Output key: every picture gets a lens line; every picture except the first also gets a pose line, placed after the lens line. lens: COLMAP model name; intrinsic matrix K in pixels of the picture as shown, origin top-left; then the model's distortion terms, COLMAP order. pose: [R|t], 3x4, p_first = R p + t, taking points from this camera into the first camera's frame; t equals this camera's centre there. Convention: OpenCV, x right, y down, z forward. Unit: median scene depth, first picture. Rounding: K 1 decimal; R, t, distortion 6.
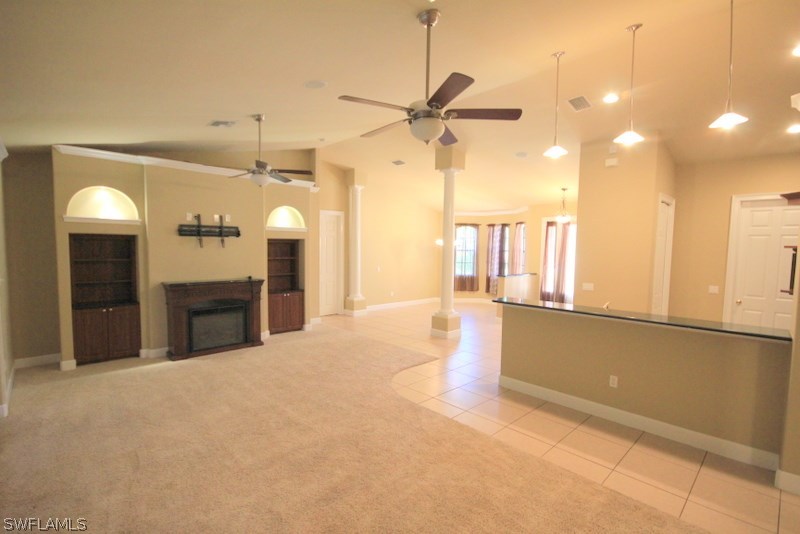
lens RADIAL K [[368.8, 0, 398.9], [0, 368.8, 272.9], [0, 0, 1]] dist [-0.000654, -0.001492]
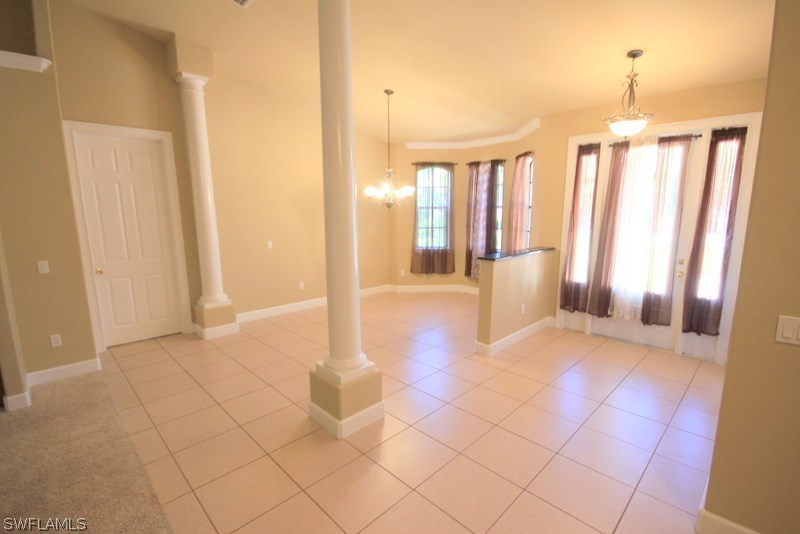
lens RADIAL K [[368.8, 0, 398.9], [0, 368.8, 272.9], [0, 0, 1]] dist [-0.000654, -0.001492]
pose [[0.999664, -0.022382, 0.013069, 0.147105], [0.020899, 0.994323, 0.104331, -0.023657], [-0.015330, -0.104023, 0.994457, 0.490629]]
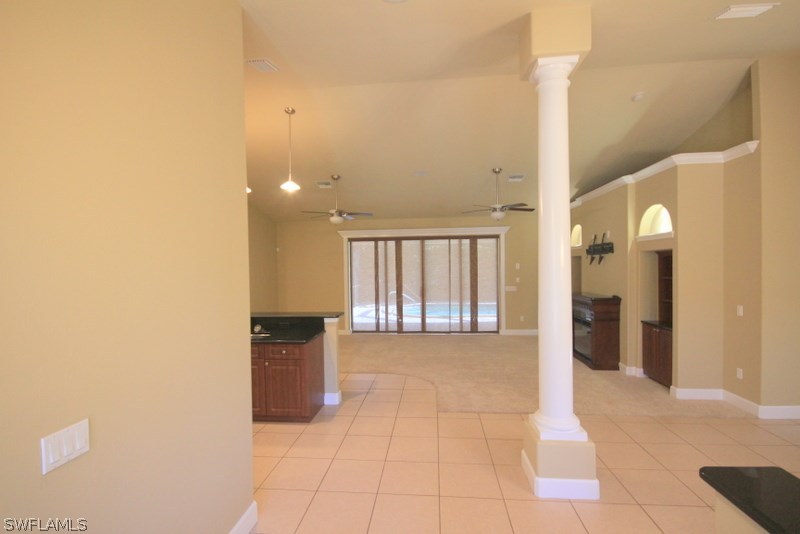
lens RADIAL K [[368.8, 0, 398.9], [0, 368.8, 272.9], [0, 0, 1]] dist [-0.000654, -0.001492]
pose [[-0.757916, 0.009769, -0.652279, 0.411560], [-0.038150, 0.997513, 0.059268, -0.056415], [0.651235, 0.069805, -0.755659, 0.944381]]
